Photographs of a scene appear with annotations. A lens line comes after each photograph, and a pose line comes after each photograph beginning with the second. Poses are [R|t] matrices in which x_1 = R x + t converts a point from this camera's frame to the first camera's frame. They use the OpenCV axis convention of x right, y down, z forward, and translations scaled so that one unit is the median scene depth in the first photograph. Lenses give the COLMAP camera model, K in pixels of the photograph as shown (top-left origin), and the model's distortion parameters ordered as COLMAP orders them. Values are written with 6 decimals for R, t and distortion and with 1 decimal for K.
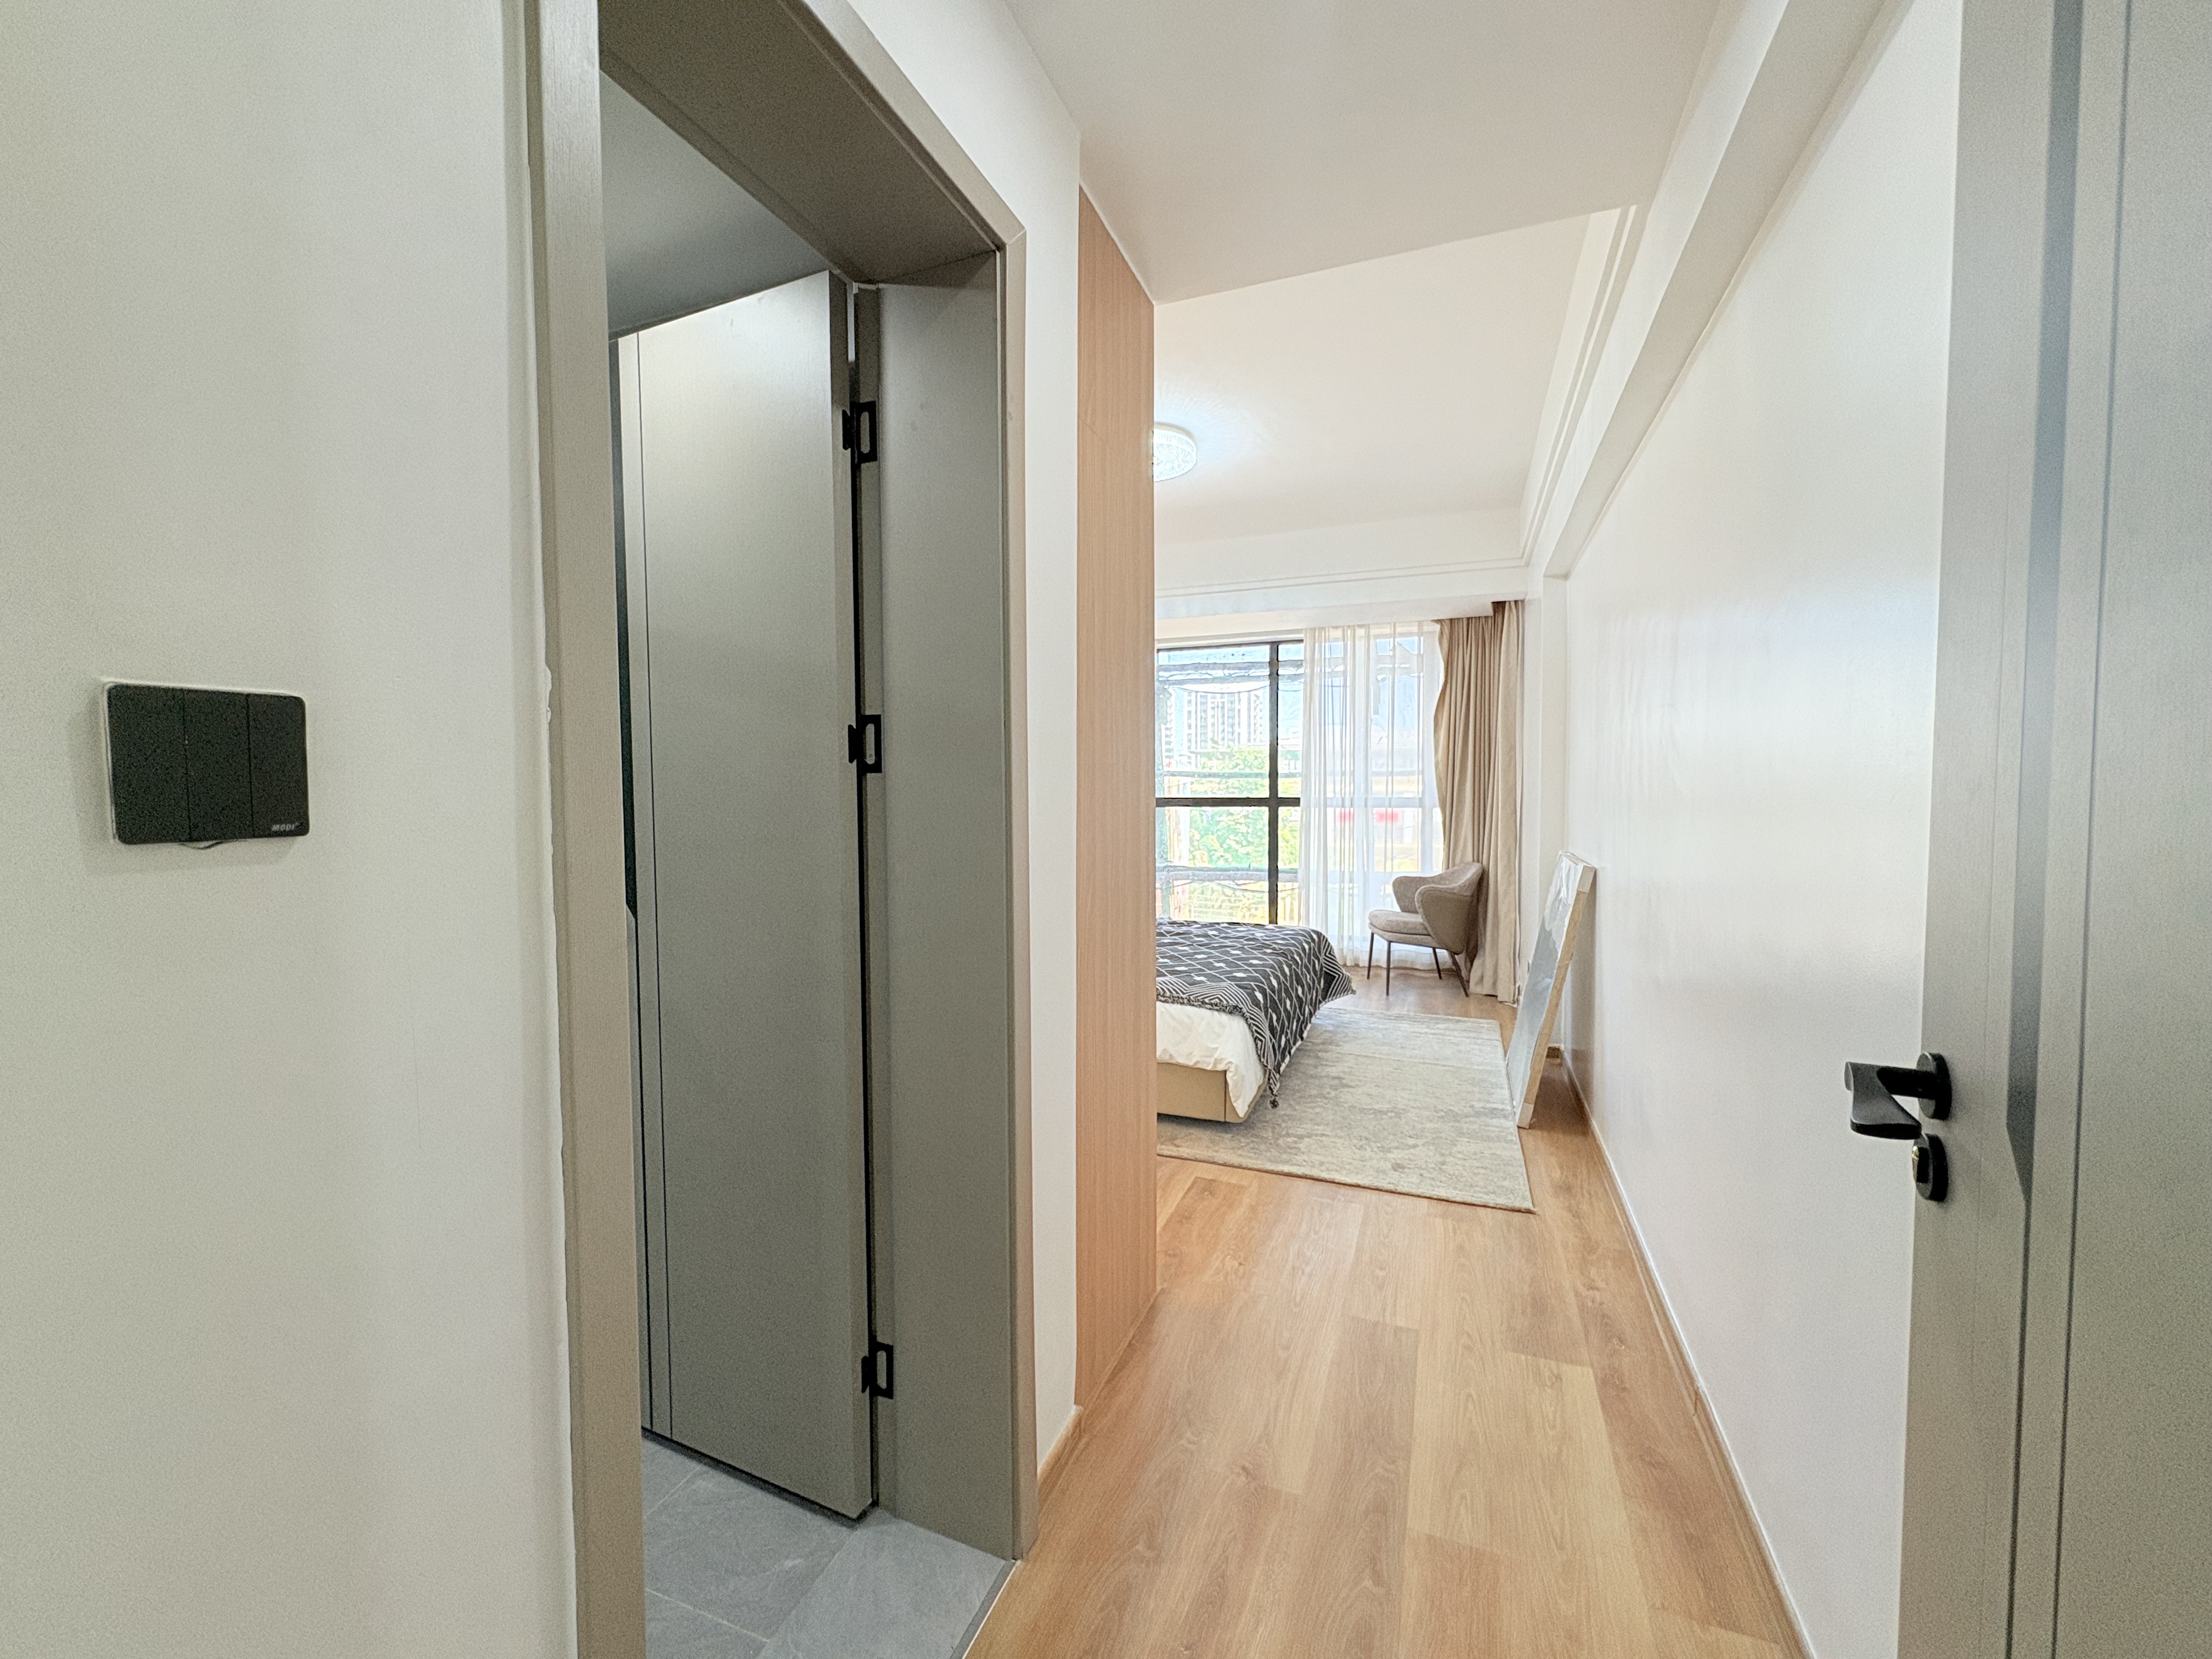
lens RADIAL K [[883.2, 0, 1102.2], [0, 883.2, 833.3], [0, 0, 1]] dist [0.002596, -0.000213]
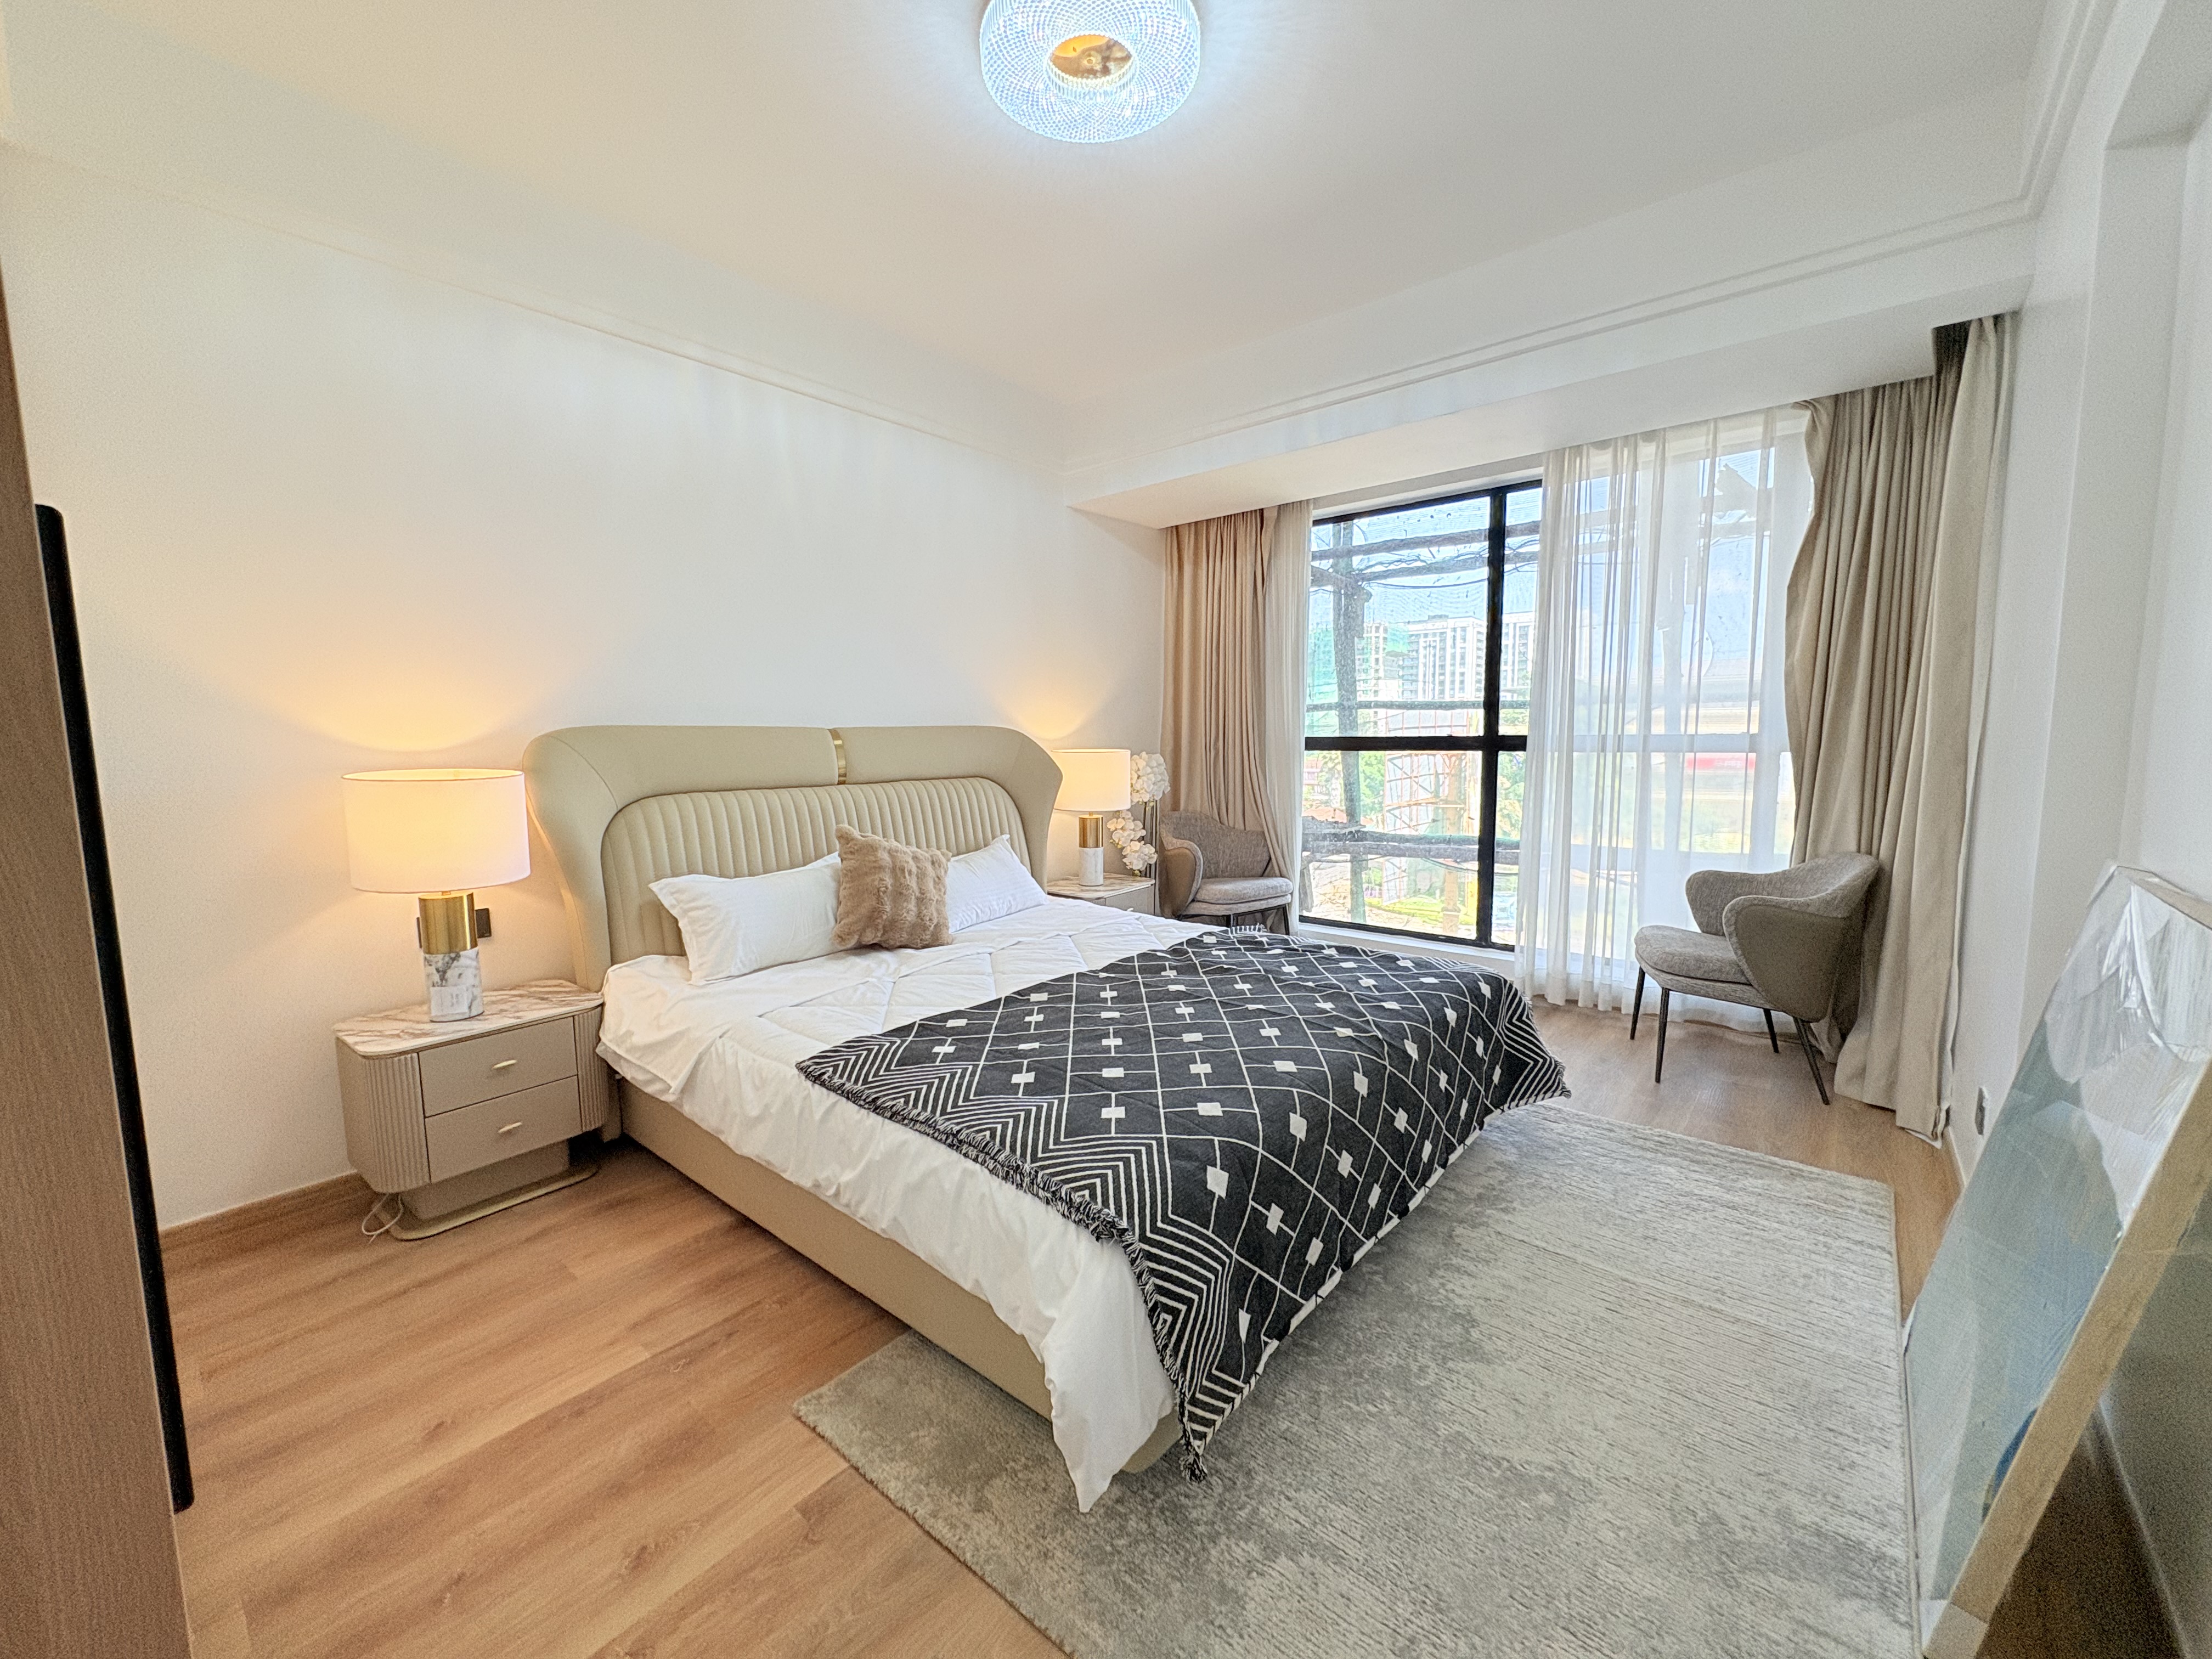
lens RADIAL K [[883.2, 0, 1102.2], [0, 883.2, 833.3], [0, 0, 1]] dist [0.002596, -0.000213]
pose [[0.947519, 0.028577, -0.318421, 0.158447], [-0.009202, 0.998022, 0.062187, -0.009242], [0.319568, -0.055993, 0.945908, 0.350448]]
